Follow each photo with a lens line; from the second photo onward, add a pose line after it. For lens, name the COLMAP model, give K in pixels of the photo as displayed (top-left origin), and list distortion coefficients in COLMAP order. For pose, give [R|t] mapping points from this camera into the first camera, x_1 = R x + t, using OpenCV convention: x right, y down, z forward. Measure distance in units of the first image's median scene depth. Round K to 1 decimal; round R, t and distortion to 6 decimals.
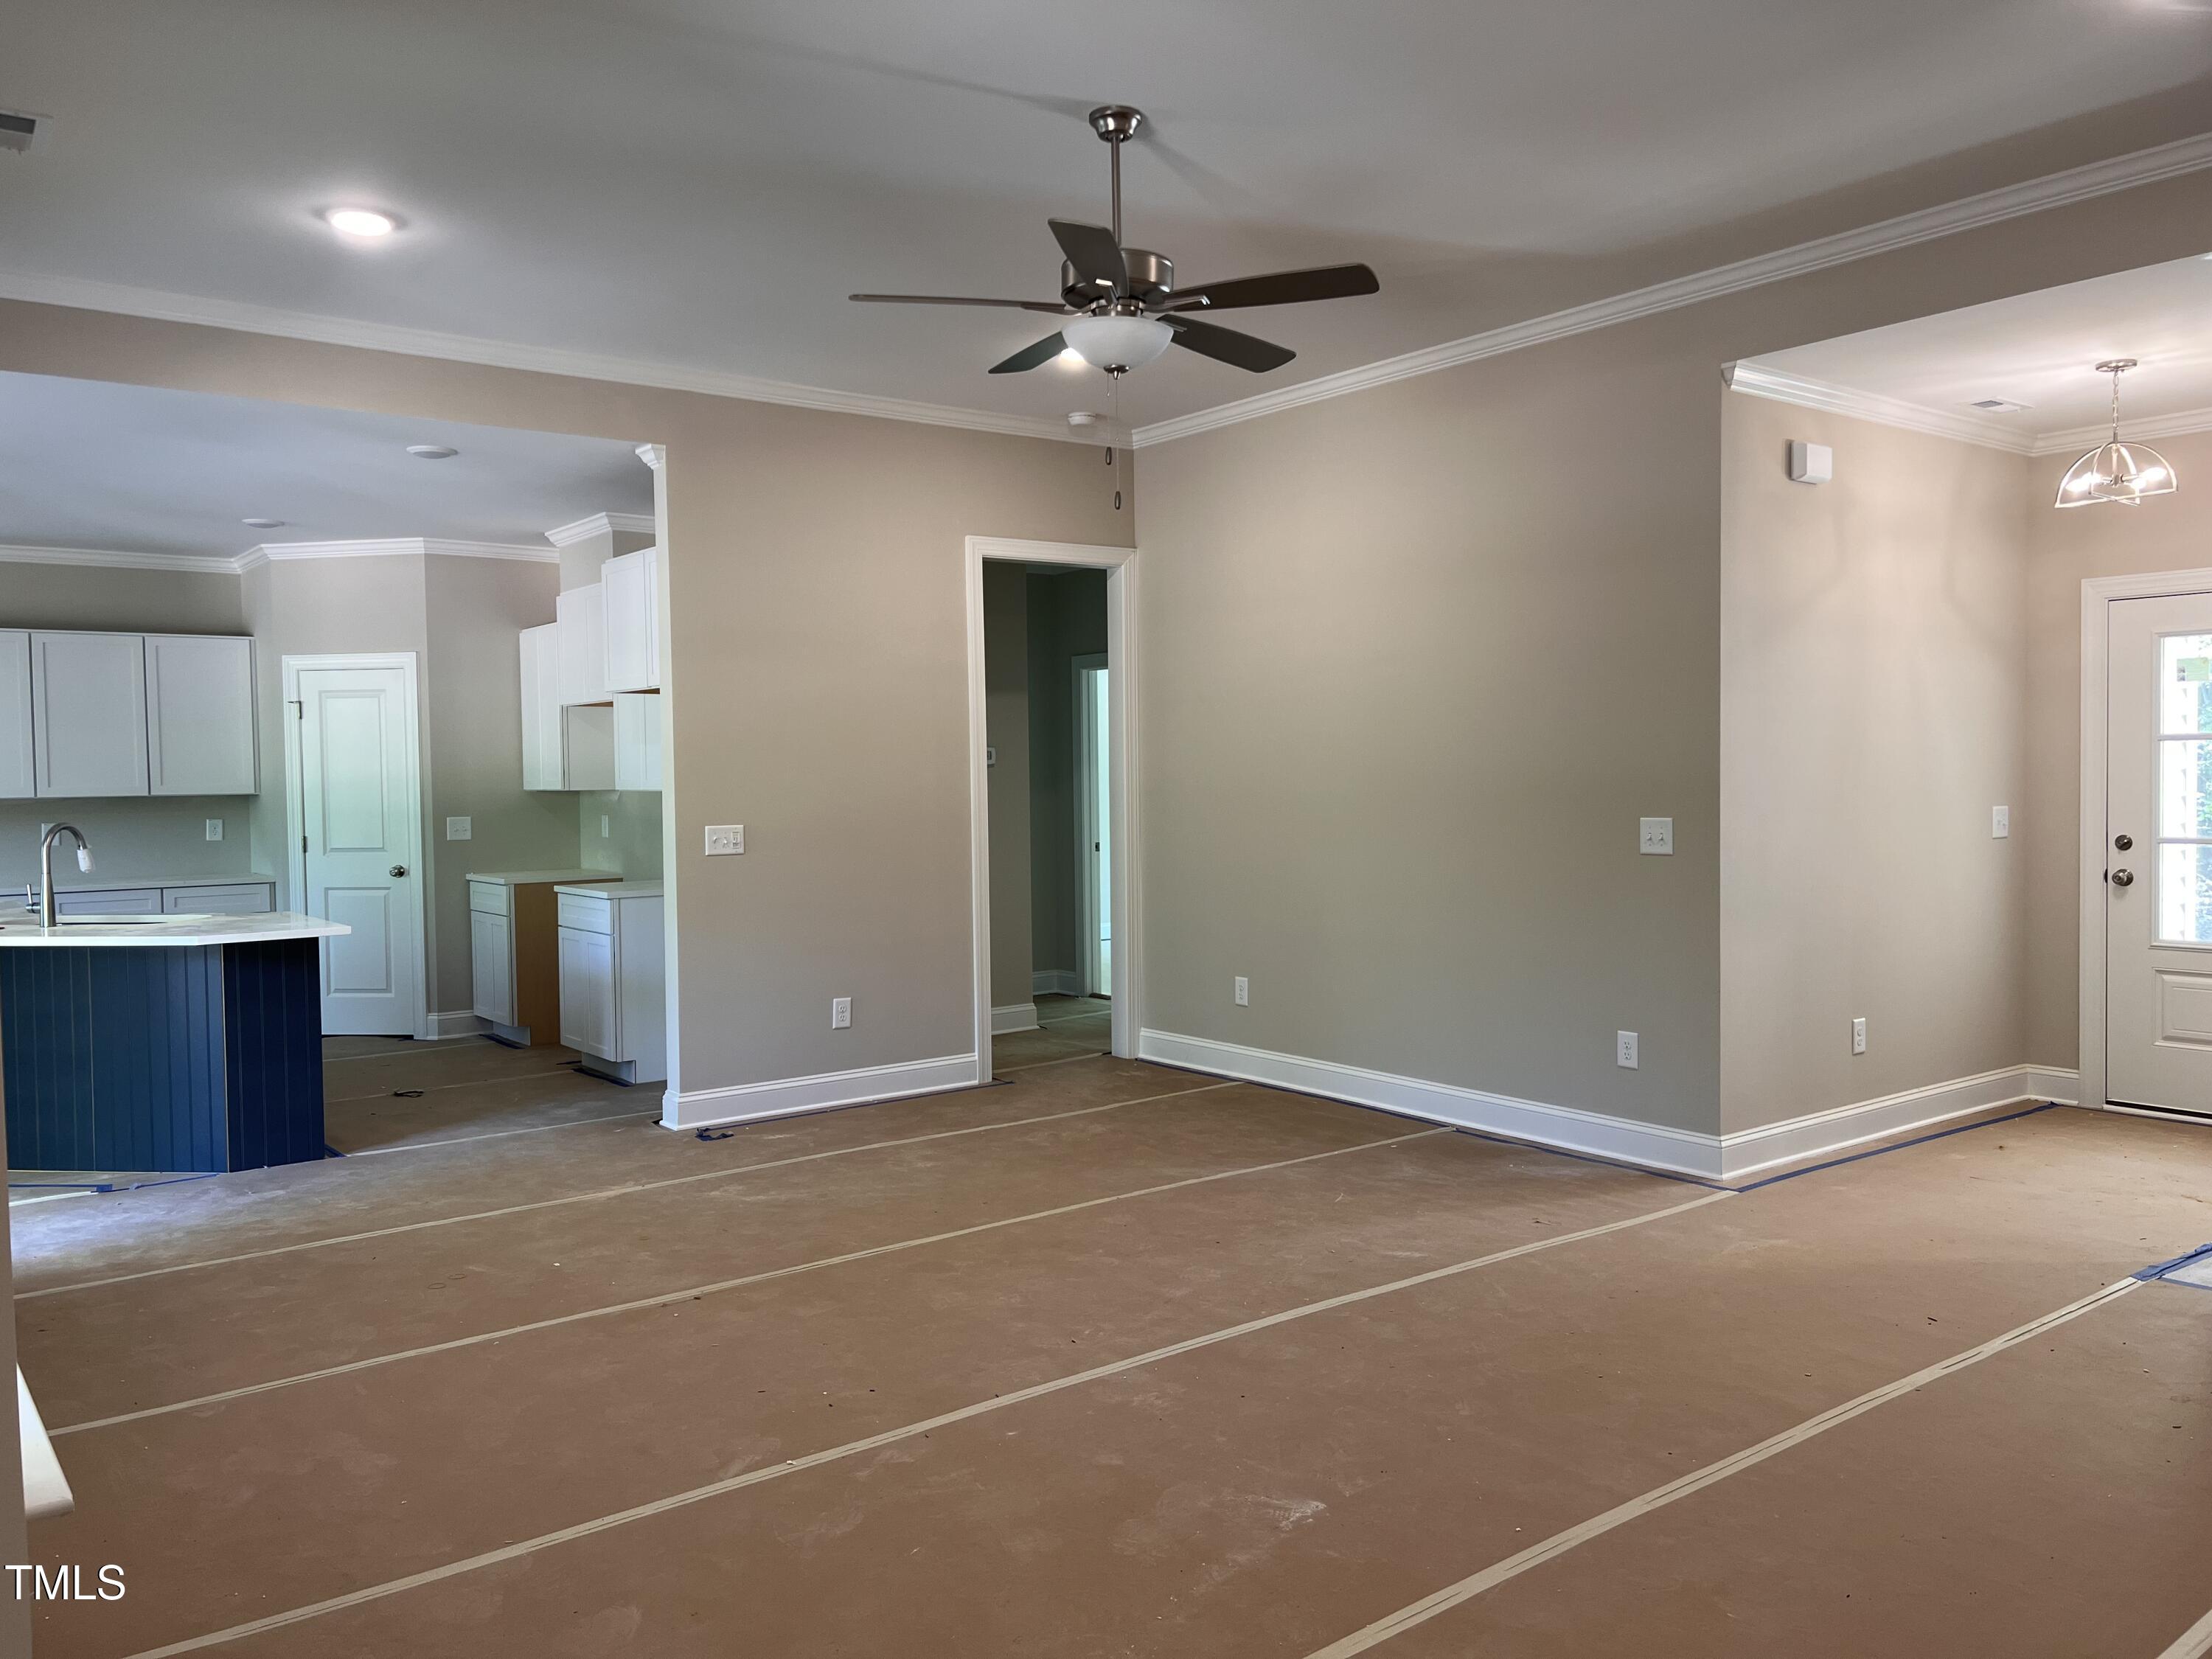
lens RADIAL K [[1629.7, 0, 1106.0], [0, 1629.7, 829.5], [0, 0, 1]] dist [0.007446, -0.002594]
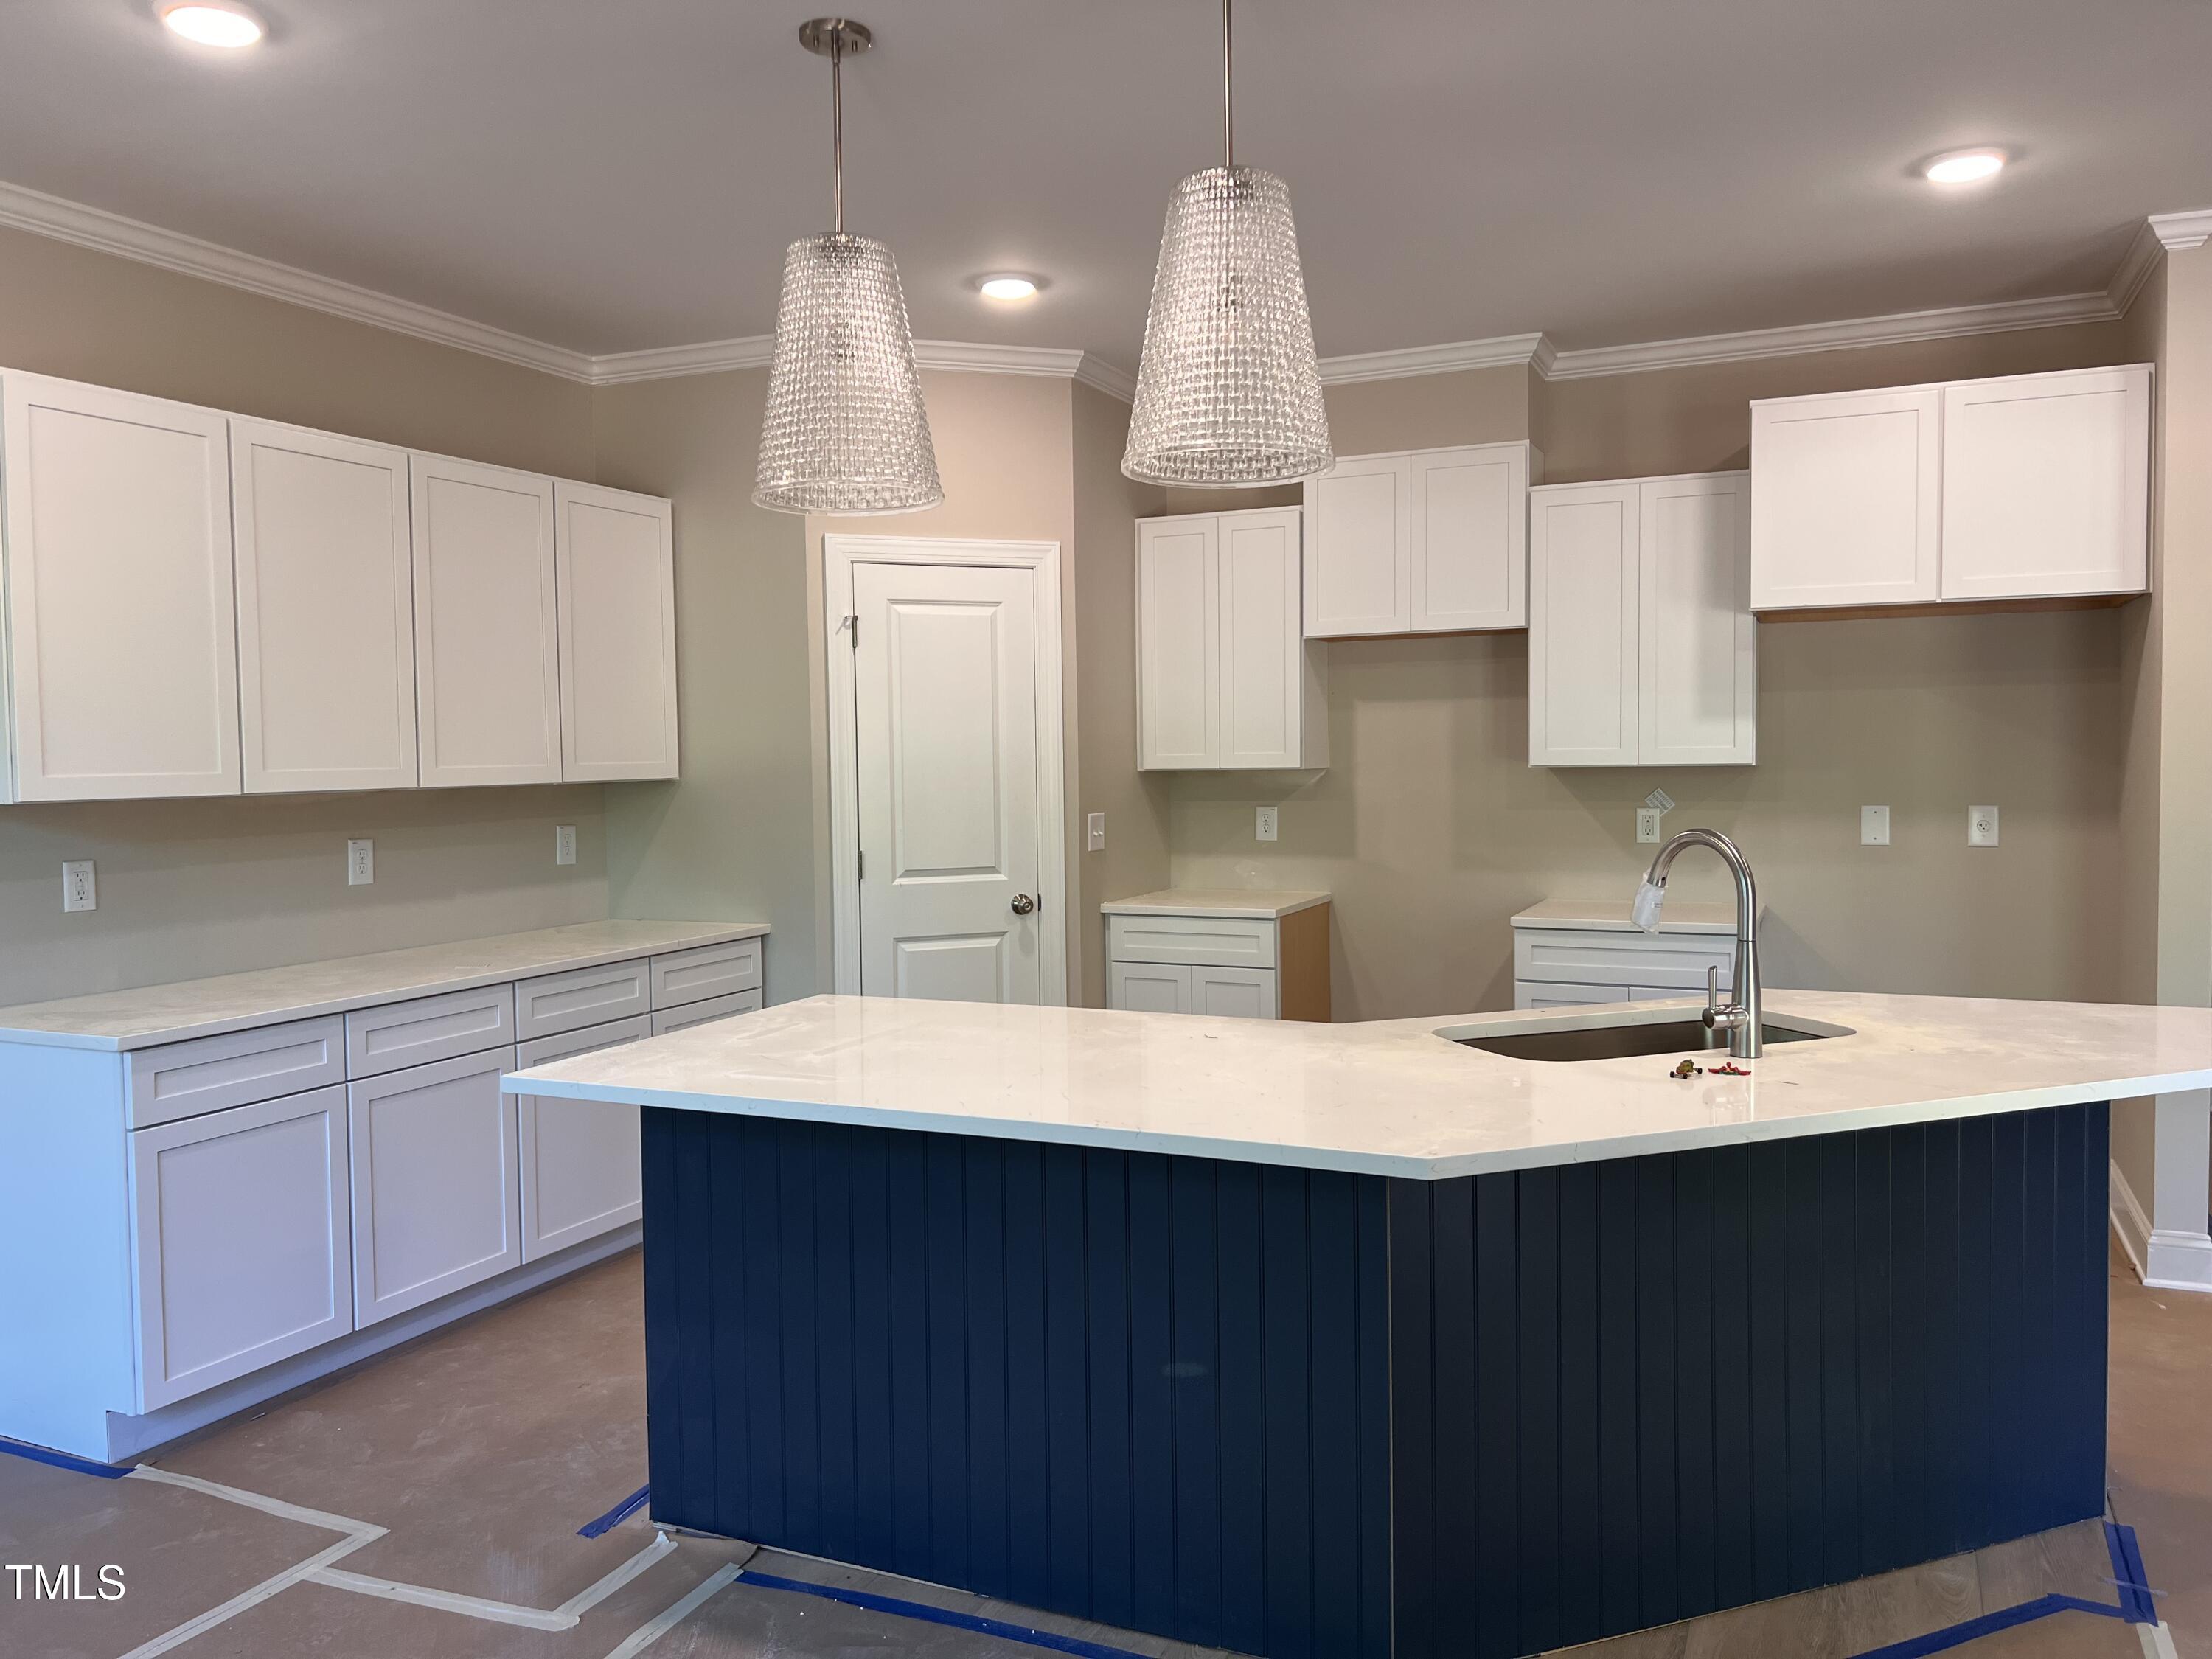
lens RADIAL K [[1629.7, 0, 1106.0], [0, 1629.7, 829.5], [0, 0, 1]] dist [0.007446, -0.002594]
pose [[0.891719, -0.024239, 0.451940, -0.676440], [0.019521, 0.999695, 0.015101, -0.010696], [-0.452168, -0.004644, 0.891921, 0.448835]]
